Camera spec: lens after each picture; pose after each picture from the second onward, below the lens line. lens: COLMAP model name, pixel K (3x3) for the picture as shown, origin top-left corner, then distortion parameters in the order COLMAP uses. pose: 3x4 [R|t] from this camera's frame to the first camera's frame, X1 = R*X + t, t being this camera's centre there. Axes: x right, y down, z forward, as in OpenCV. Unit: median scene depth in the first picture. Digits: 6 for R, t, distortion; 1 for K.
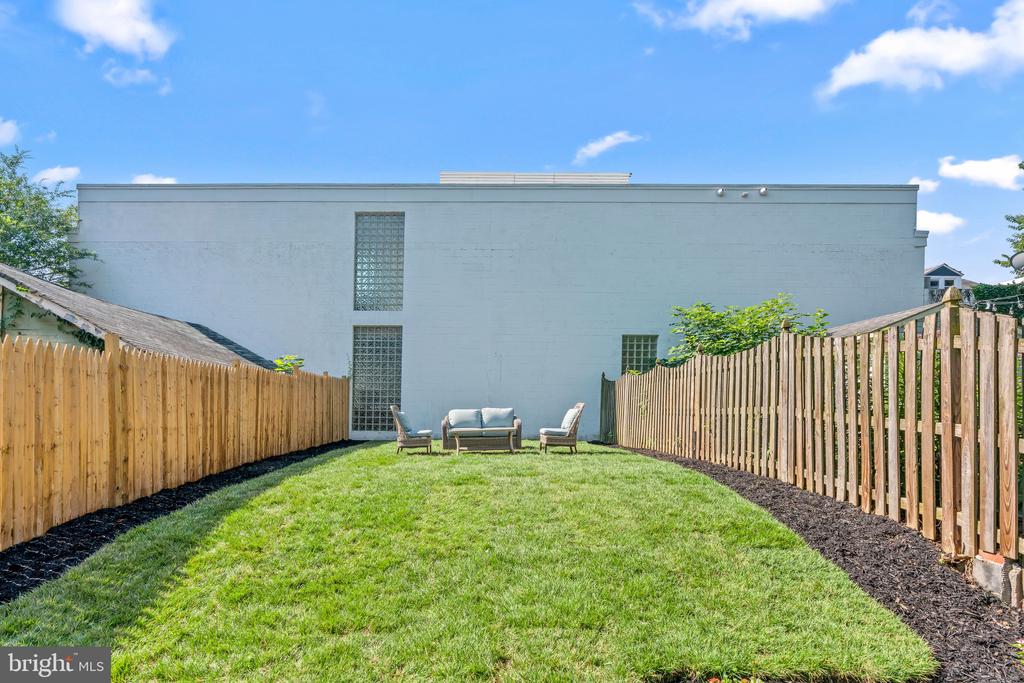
lens RADIAL K [[485.9, 0, 463.7], [0, 485.9, 411.7], [0, 0, 1]] dist [-0.010005, 0.003057]
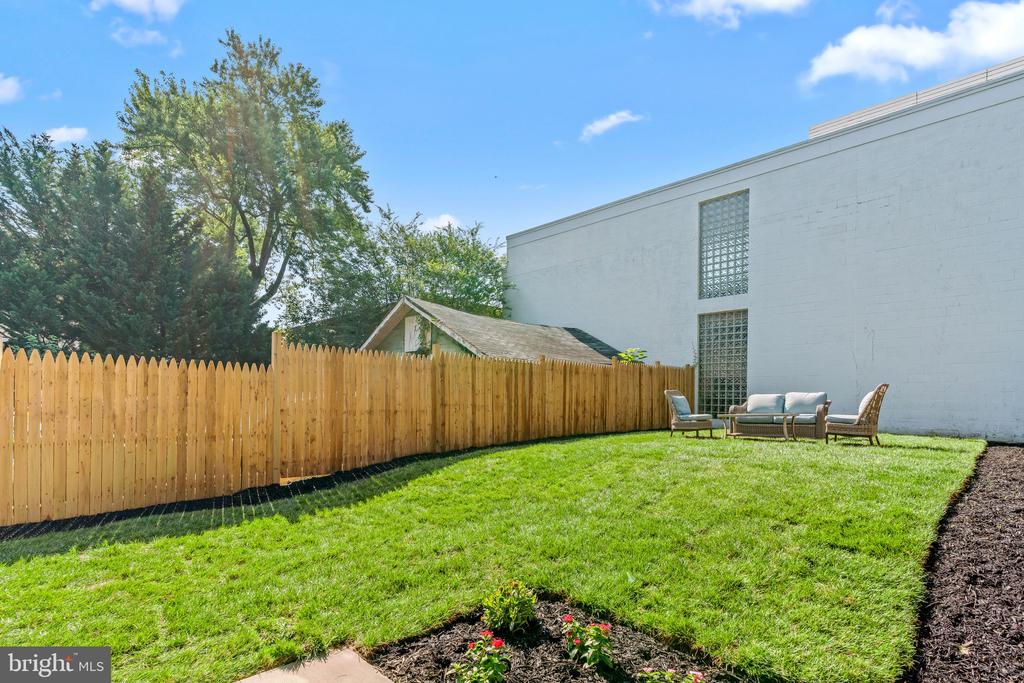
lens RADIAL K [[493.7, 0, 526.3], [0, 493.7, 399.5], [0, 0, 1]] dist [-0.004279, 0.000586]
pose [[0.725747, -0.000032, -0.687961, 0.444037], [-0.008335, 0.999926, -0.008839, 0.024301], [0.687911, 0.012149, 0.725693, 0.018393]]
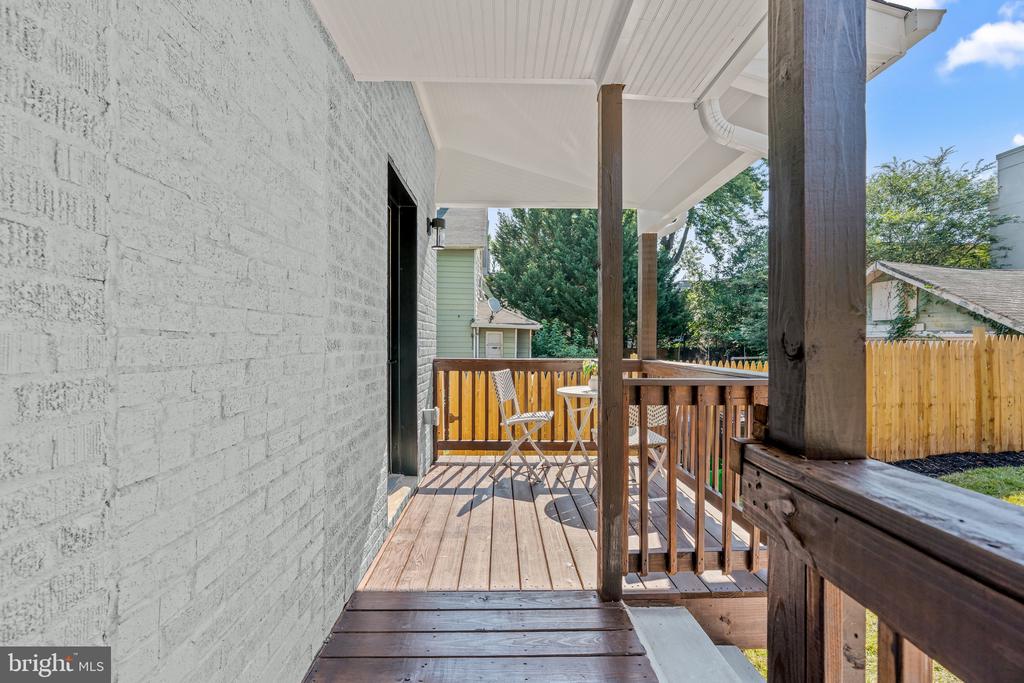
lens RADIAL K [[473.9, 0, 499.5], [0, 473.9, 342.8], [0, 0, 1]] dist [-0.012549, 0.004065]
pose [[0.037833, -0.011530, -0.999218, 0.408874], [-0.004143, 0.999923, -0.011695, -0.068612], [0.999275, 0.004582, 0.037782, -0.304415]]
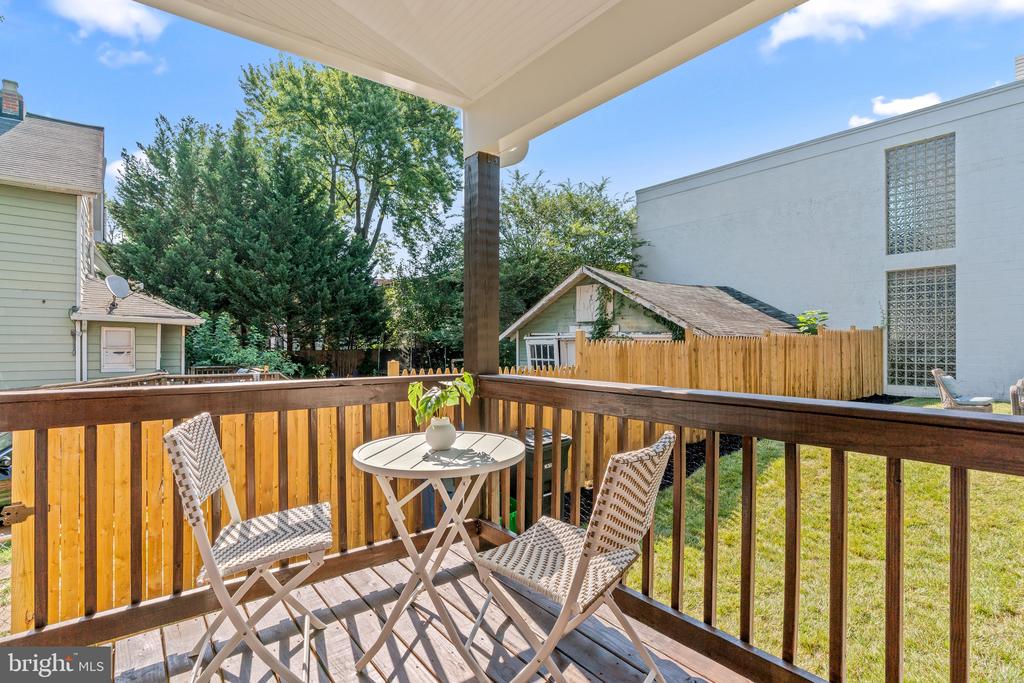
lens RADIAL K [[507.6, 0, 517.1], [0, 507.6, 338.2], [0, 0, 1]] dist [-0.010569, 0.004968]
pose [[0.647759, -0.021470, -0.761543, 0.095119], [0.009034, 0.999749, -0.020501, -0.073766], [0.761792, 0.006400, 0.647790, -0.316943]]
